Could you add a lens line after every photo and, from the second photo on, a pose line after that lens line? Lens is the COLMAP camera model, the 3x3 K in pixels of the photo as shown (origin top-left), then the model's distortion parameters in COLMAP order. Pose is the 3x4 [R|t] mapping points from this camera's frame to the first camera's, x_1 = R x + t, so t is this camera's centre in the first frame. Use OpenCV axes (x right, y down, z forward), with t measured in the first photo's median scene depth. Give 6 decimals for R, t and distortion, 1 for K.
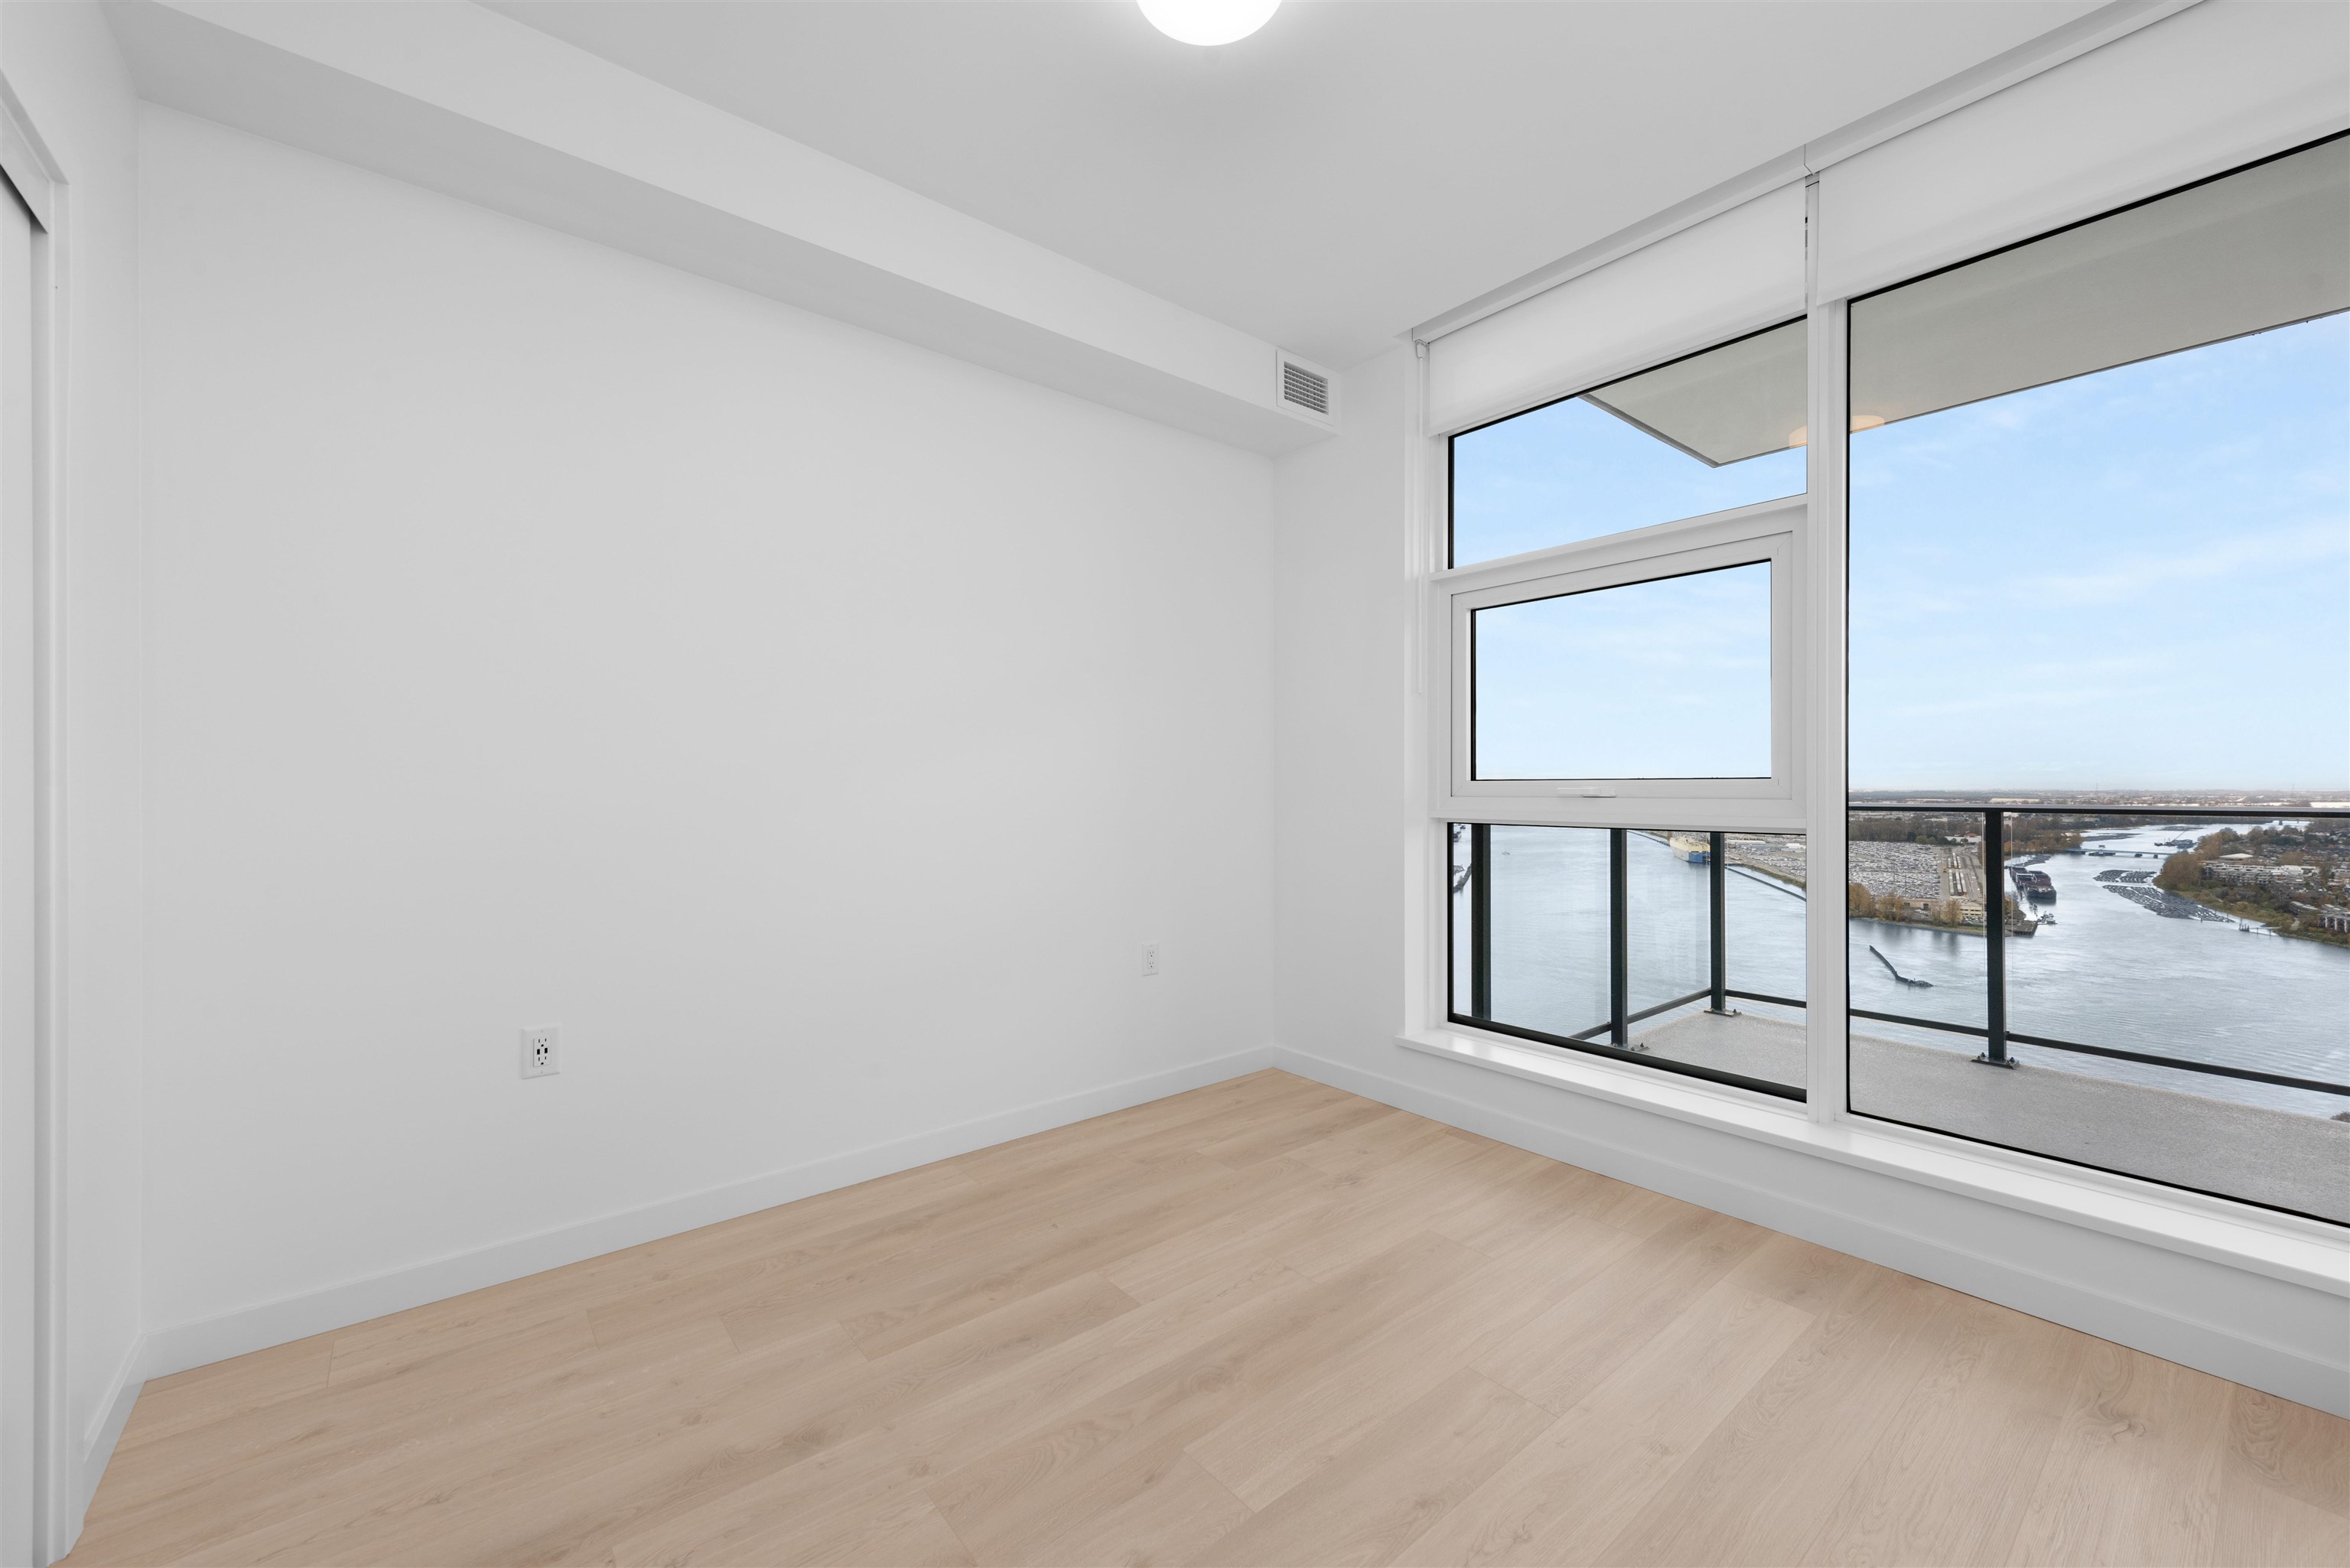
lens RADIAL K [[931.6, 0, 1180.5], [0, 931.6, 762.5], [0, 0, 1]] dist [0.014039, -0.002595]
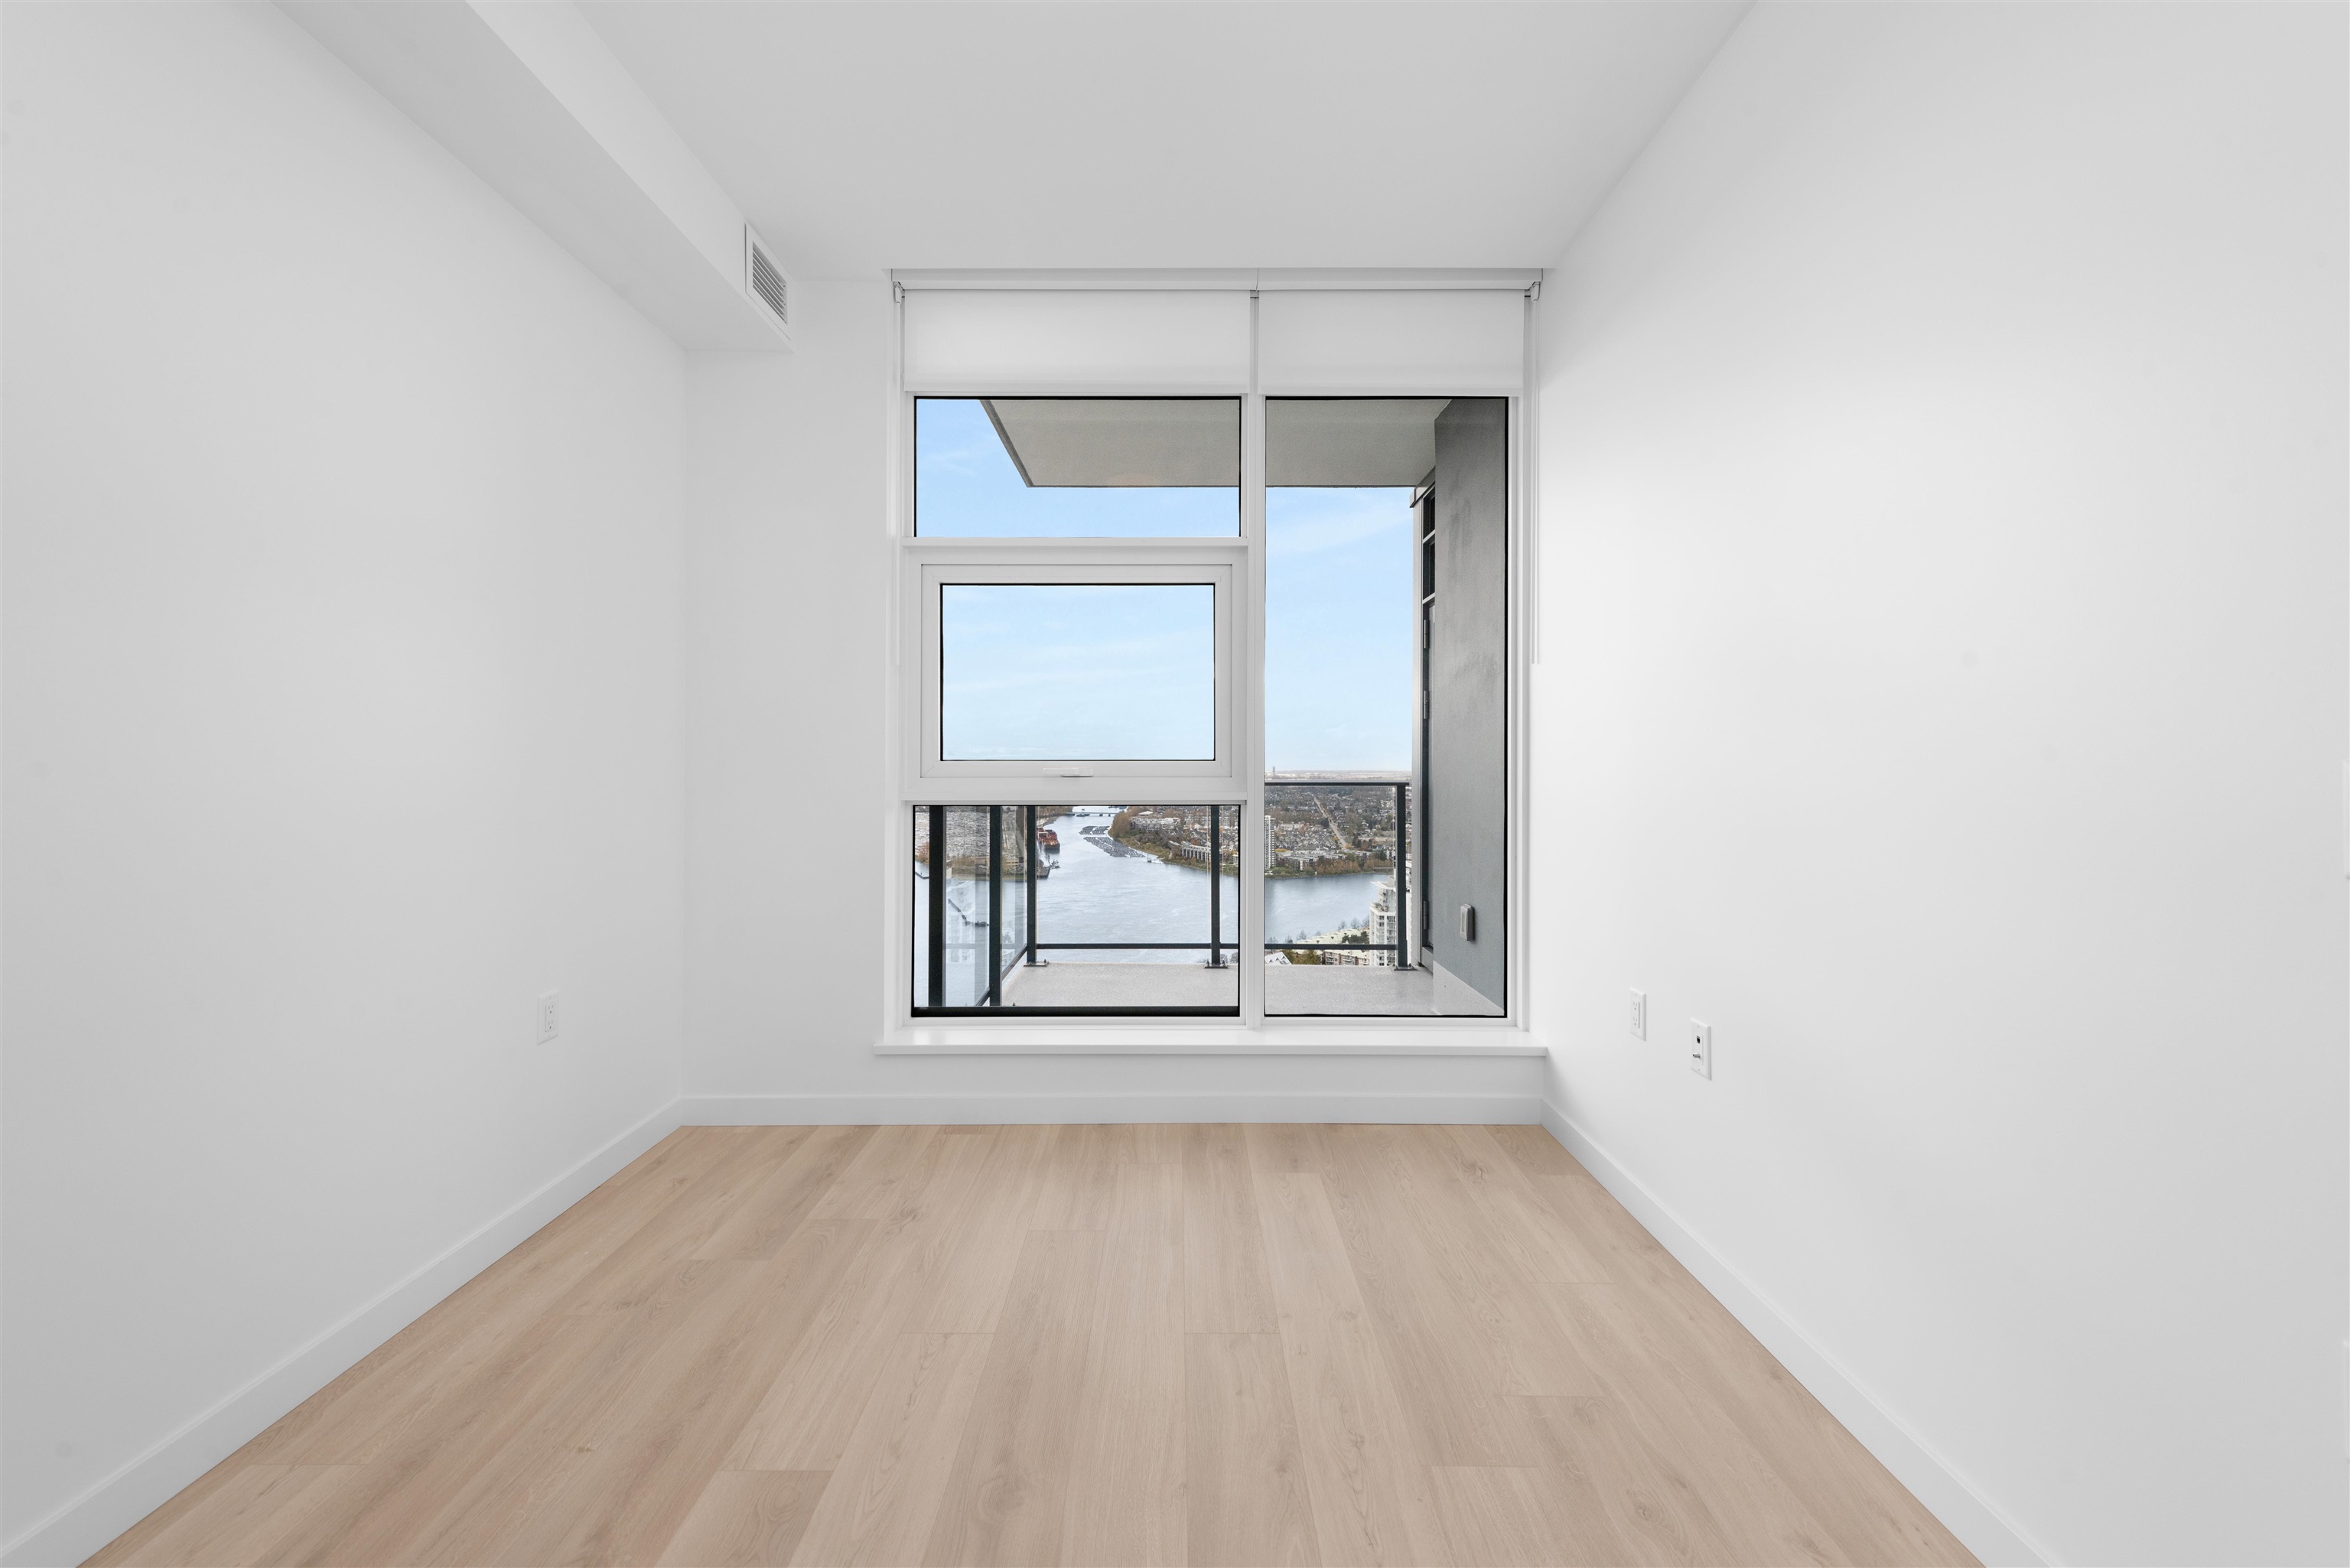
lens RADIAL K [[931.6, 0, 1185.1], [0, 931.6, 741.1], [0, 0, 1]] dist [0.014039, -0.002595]
pose [[0.634960, 0.021949, 0.772233, -0.268117], [-0.020177, 0.999726, -0.011825, 0.004714], [-0.772282, -0.008073, 0.635229, 0.190515]]
